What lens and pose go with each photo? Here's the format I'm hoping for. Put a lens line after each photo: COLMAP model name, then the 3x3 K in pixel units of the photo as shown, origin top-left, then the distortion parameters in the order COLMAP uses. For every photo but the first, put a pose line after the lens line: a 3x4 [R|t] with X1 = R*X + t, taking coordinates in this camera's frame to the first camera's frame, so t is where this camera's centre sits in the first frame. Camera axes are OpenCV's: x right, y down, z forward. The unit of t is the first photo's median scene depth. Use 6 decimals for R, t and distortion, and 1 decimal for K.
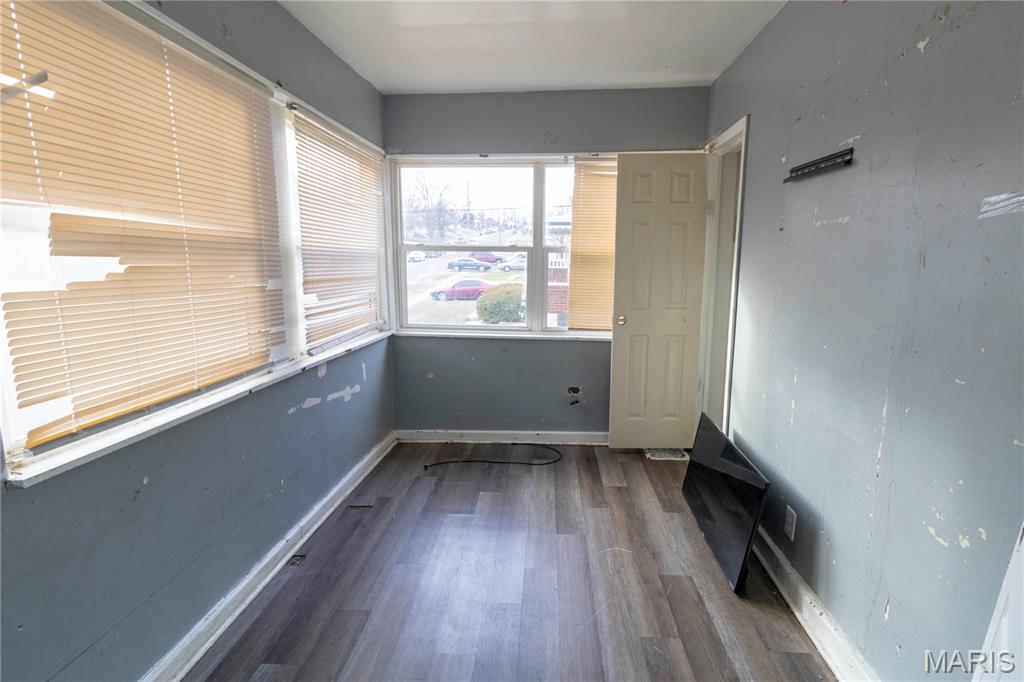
lens RADIAL K [[471.7, 0, 514.8], [0, 471.7, 339.3], [0, 0, 1]] dist [-0.001686, 0.000861]
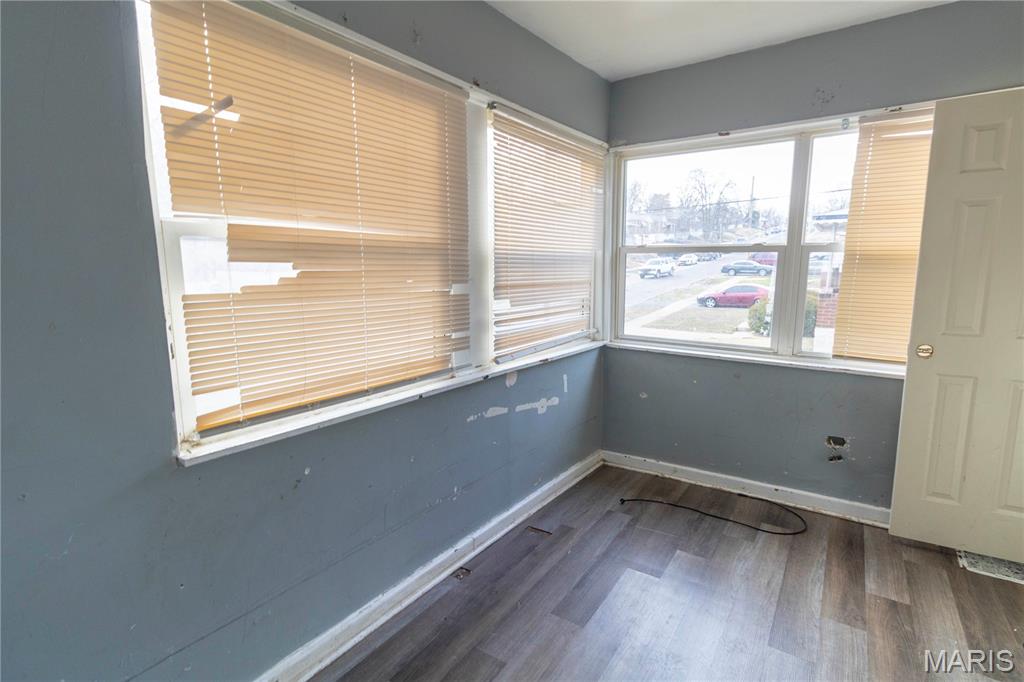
lens RADIAL K [[489.9, 0, 512.9], [0, 489.9, 339.7], [0, 0, 1]] dist [0.002619, 0.000800]
pose [[0.867819, 0.069086, -0.492054, 0.083433], [-0.075270, 0.997137, 0.007250, -0.023503], [0.491146, 0.030746, 0.870535, 0.144582]]
